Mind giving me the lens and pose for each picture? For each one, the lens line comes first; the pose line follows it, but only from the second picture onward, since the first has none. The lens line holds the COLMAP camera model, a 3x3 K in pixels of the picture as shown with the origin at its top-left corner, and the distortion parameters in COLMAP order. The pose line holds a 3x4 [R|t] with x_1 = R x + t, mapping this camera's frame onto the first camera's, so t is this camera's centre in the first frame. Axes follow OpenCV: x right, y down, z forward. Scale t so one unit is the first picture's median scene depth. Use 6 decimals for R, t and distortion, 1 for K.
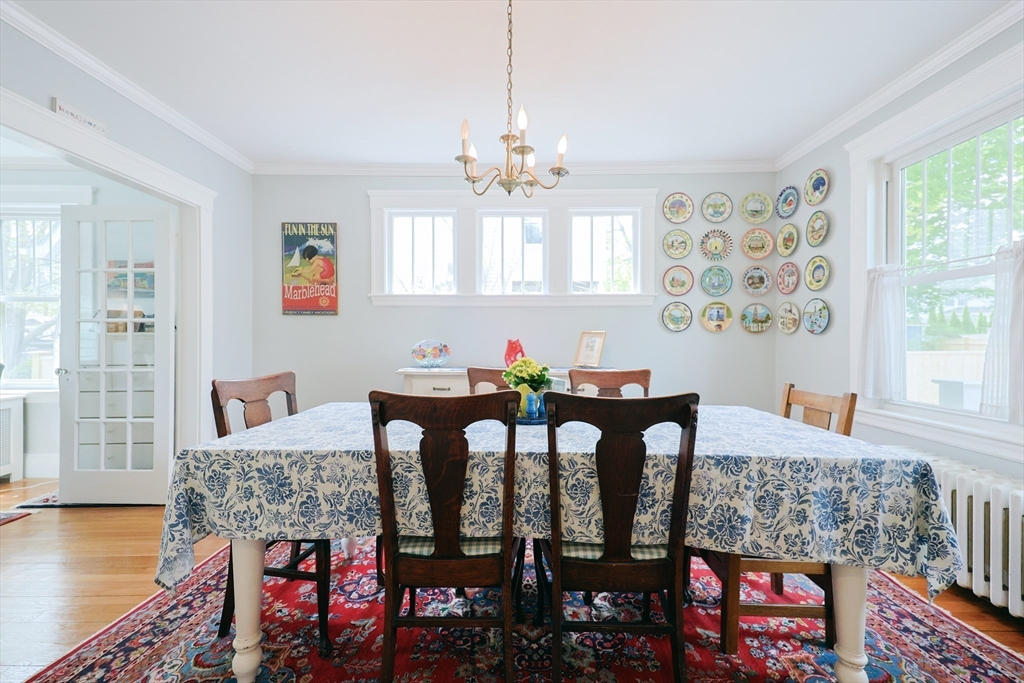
lens RADIAL K [[423.1, 0, 512.0], [0, 423.1, 338.5], [0, 0, 1]] dist [0.026696, -0.000272]
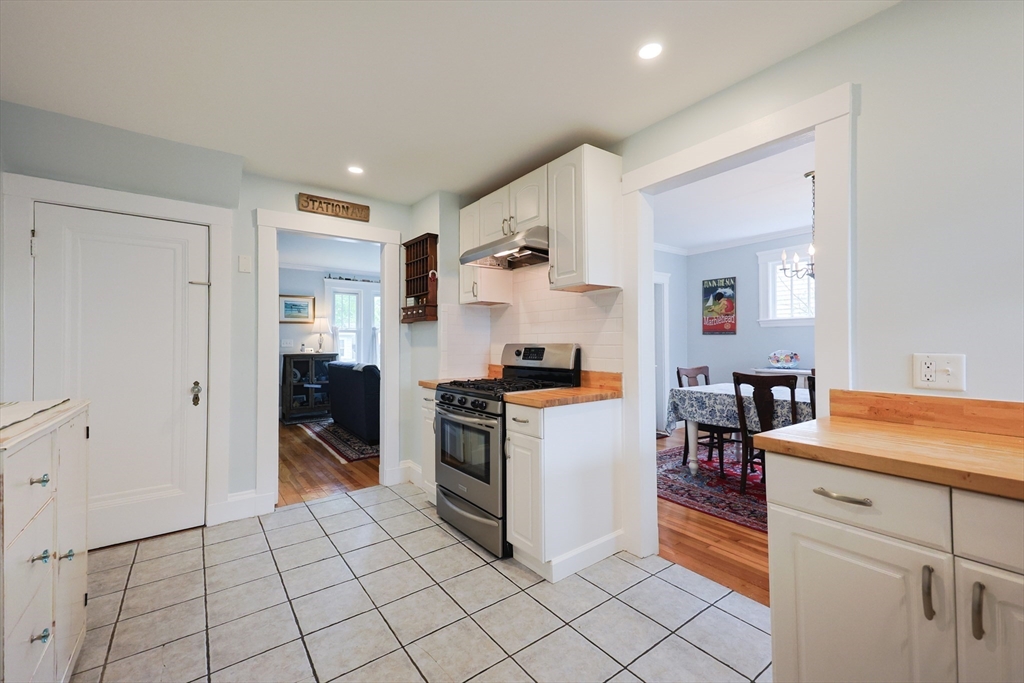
lens RADIAL K [[420.9, 0, 512.0], [0, 420.9, 341.5], [0, 0, 1]] dist [0.030735, 0.000061]
pose [[0.606697, -0.006065, -0.794910, 0.933206], [0.004174, 0.999981, -0.004443, -0.066338], [0.794922, -0.000622, 0.606711, -1.716365]]
